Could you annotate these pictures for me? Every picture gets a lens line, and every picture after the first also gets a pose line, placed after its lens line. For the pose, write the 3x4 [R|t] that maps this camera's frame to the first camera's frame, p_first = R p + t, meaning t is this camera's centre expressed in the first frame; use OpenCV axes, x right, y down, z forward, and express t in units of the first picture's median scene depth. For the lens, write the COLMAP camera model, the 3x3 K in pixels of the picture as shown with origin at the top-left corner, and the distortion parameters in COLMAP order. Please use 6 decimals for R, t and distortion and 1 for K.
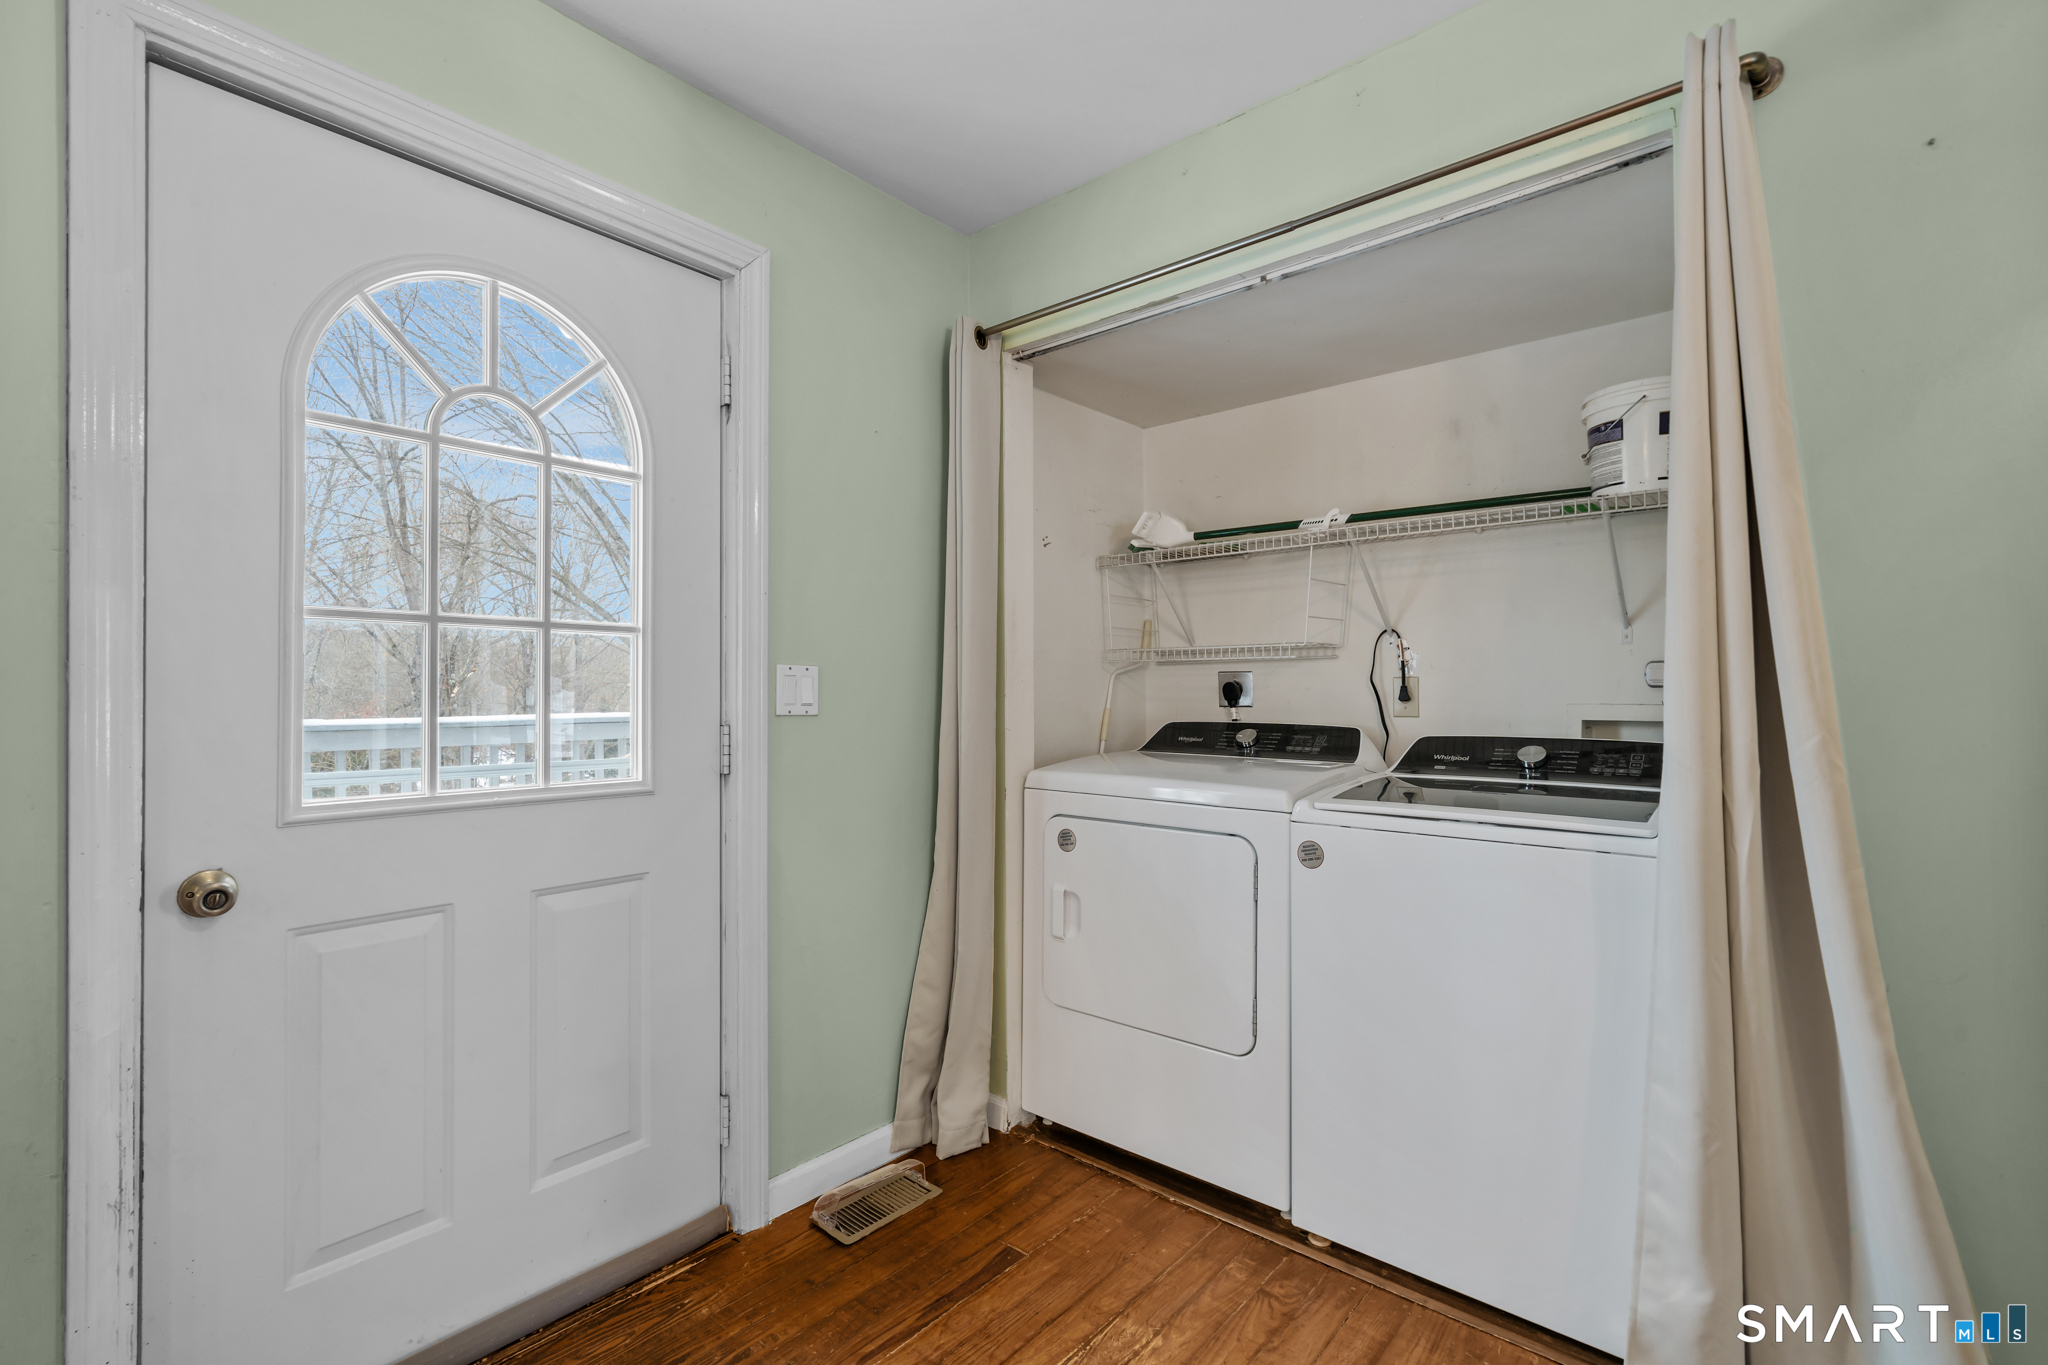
lens RADIAL K [[910.7, 0, 1011.1], [0, 910.7, 687.7], [0, 0, 1]] dist [0.001805, -0.000011]
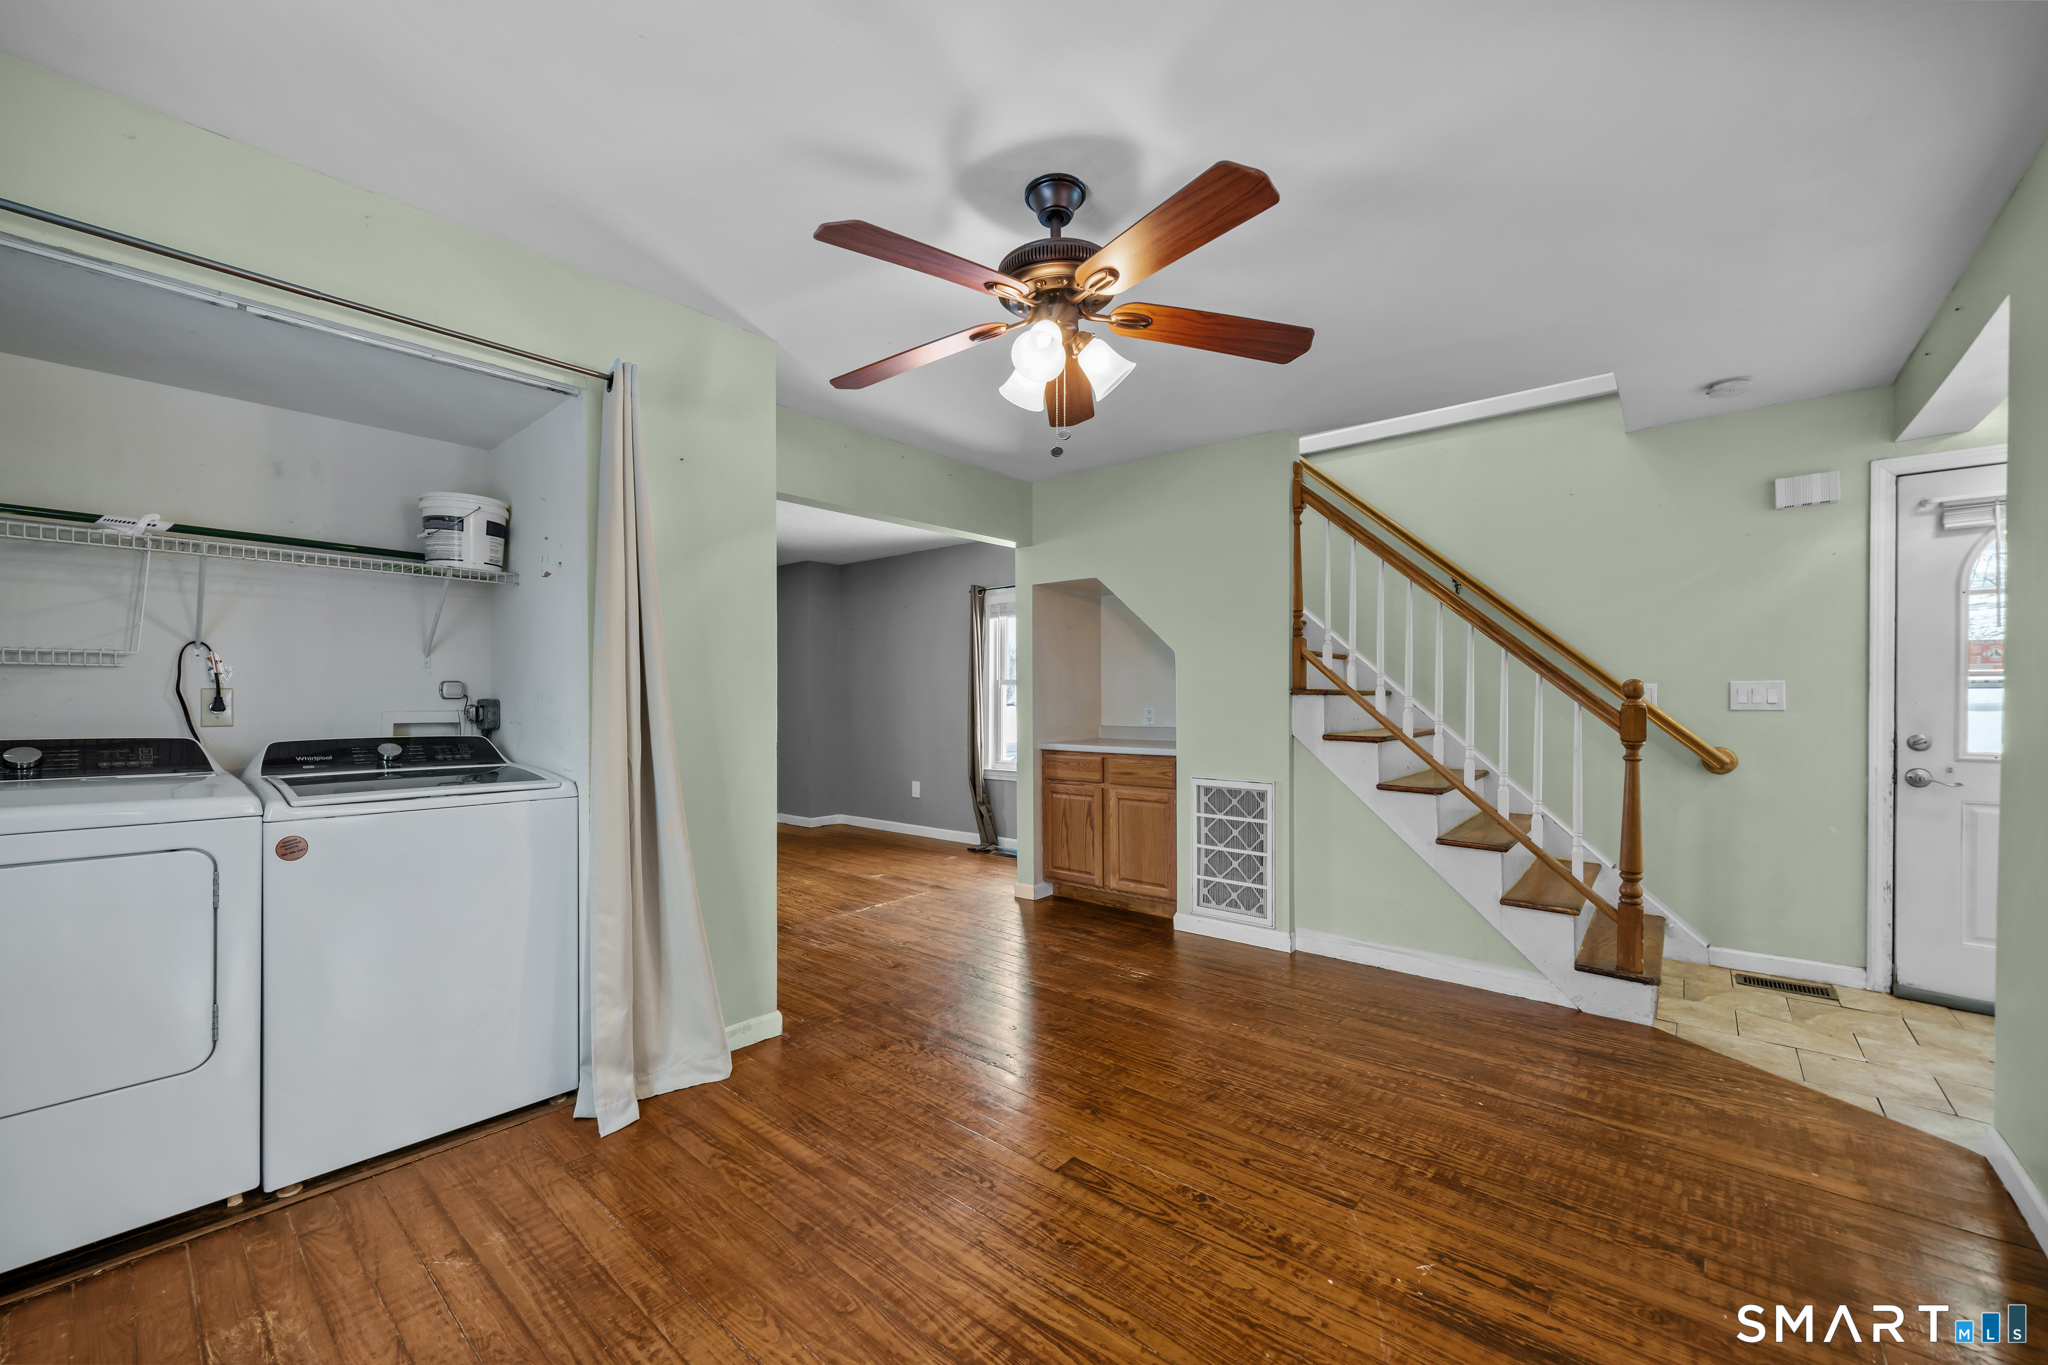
lens RADIAL K [[805.9, 0, 1008.8], [0, 805.9, 698.8], [0, 0, 1]] dist [-0.000413, -0.000024]
pose [[-0.033028, 0.000887, 0.999454, -0.596692], [-0.008476, 0.999963, -0.001167, -0.006791], [-0.999418, -0.008510, -0.033020, 0.128027]]
